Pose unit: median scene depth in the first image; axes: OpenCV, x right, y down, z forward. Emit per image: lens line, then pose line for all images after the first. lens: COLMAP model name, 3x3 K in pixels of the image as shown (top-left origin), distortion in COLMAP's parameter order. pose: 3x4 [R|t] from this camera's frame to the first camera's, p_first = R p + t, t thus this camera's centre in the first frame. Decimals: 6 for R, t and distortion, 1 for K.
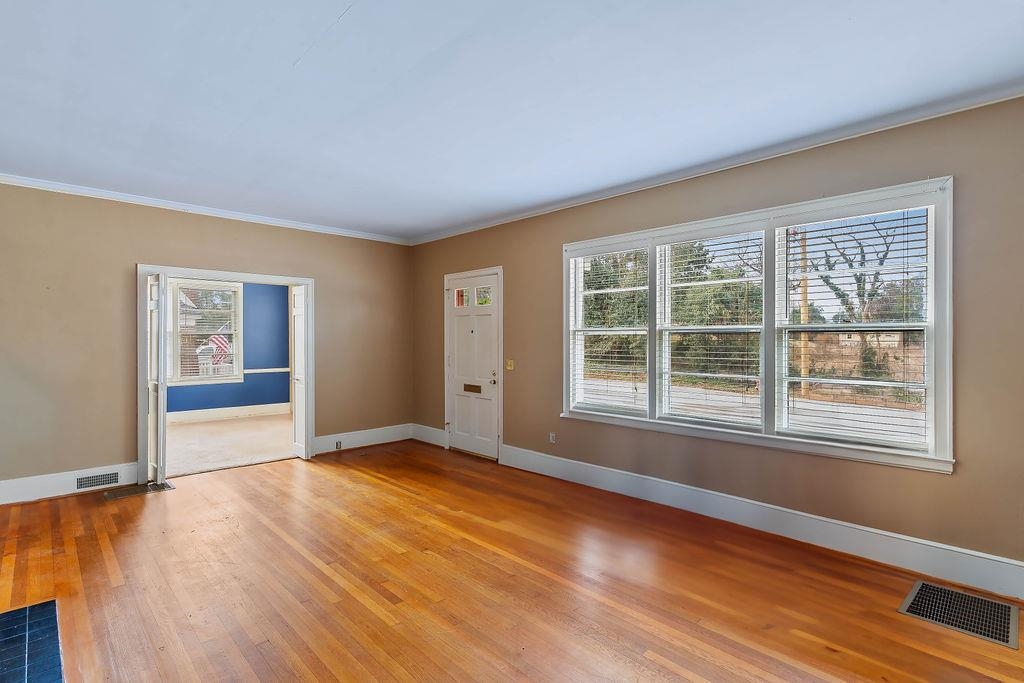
lens RADIAL K [[500.1, 0, 514.7], [0, 500.1, 330.2], [0, 0, 1]] dist [0.005449, 0.000238]
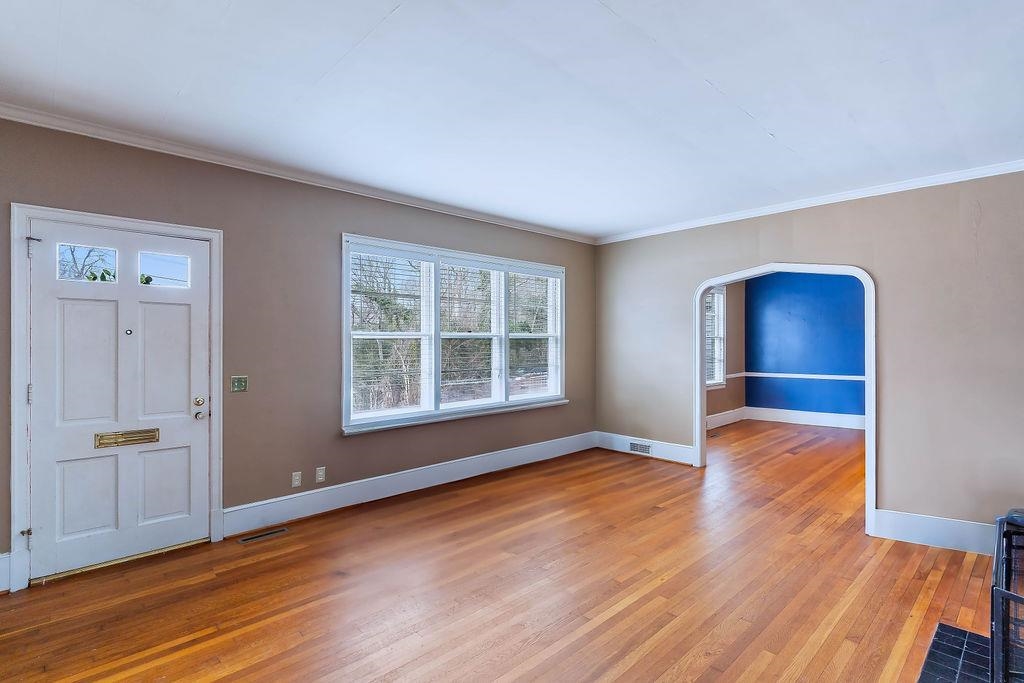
lens RADIAL K [[491.9, 0, 512.0], [0, 491.9, 341.5], [0, 0, 1]] dist [0.001900, 0.000183]
pose [[0.012235, 0.001462, 0.999924, -0.645262], [-0.009022, 0.999958, -0.001351, 0.009891], [-0.999884, -0.009005, 0.012247, 0.615367]]
